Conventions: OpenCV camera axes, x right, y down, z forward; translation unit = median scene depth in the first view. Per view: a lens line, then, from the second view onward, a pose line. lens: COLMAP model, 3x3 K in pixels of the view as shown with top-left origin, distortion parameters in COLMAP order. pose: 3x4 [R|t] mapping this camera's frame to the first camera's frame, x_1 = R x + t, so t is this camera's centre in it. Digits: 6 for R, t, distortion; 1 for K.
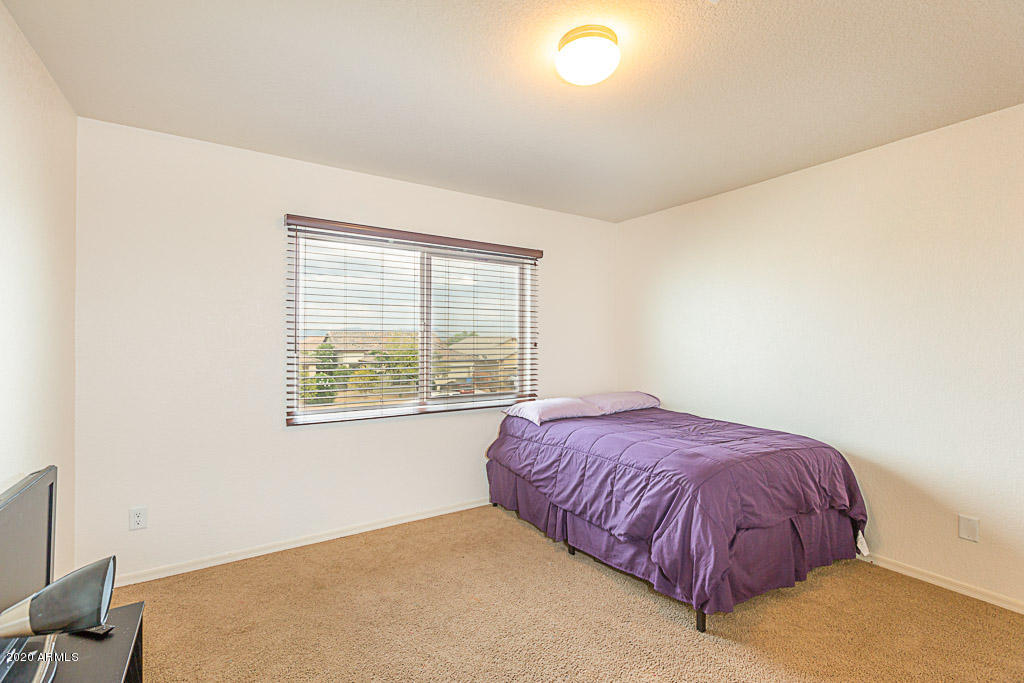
lens RADIAL K [[451.2, 0, 512.0], [0, 451.2, 341.5], [0, 0, 1]] dist [-0.000751, 0.000258]
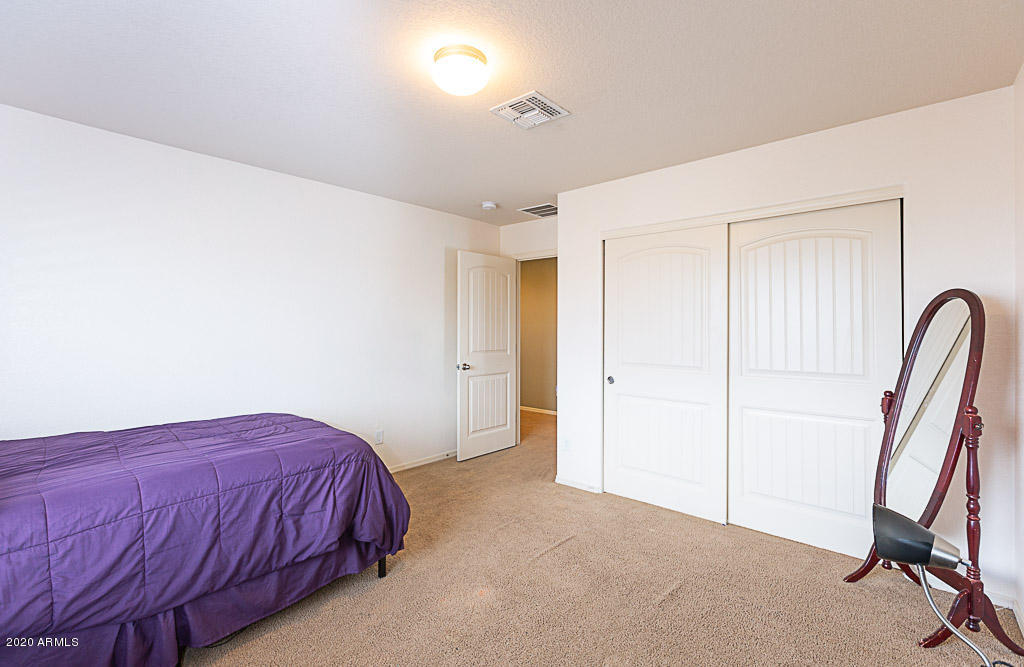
lens RADIAL K [[458.4, 0, 512.0], [0, 458.4, 333.5], [0, 0, 1]] dist [-0.001994, -0.000088]
pose [[-0.274173, -0.013082, 0.961591, -0.629711], [0.001443, 0.999901, 0.014015, 0.000911], [-0.961679, 0.005230, -0.274127, 0.791816]]
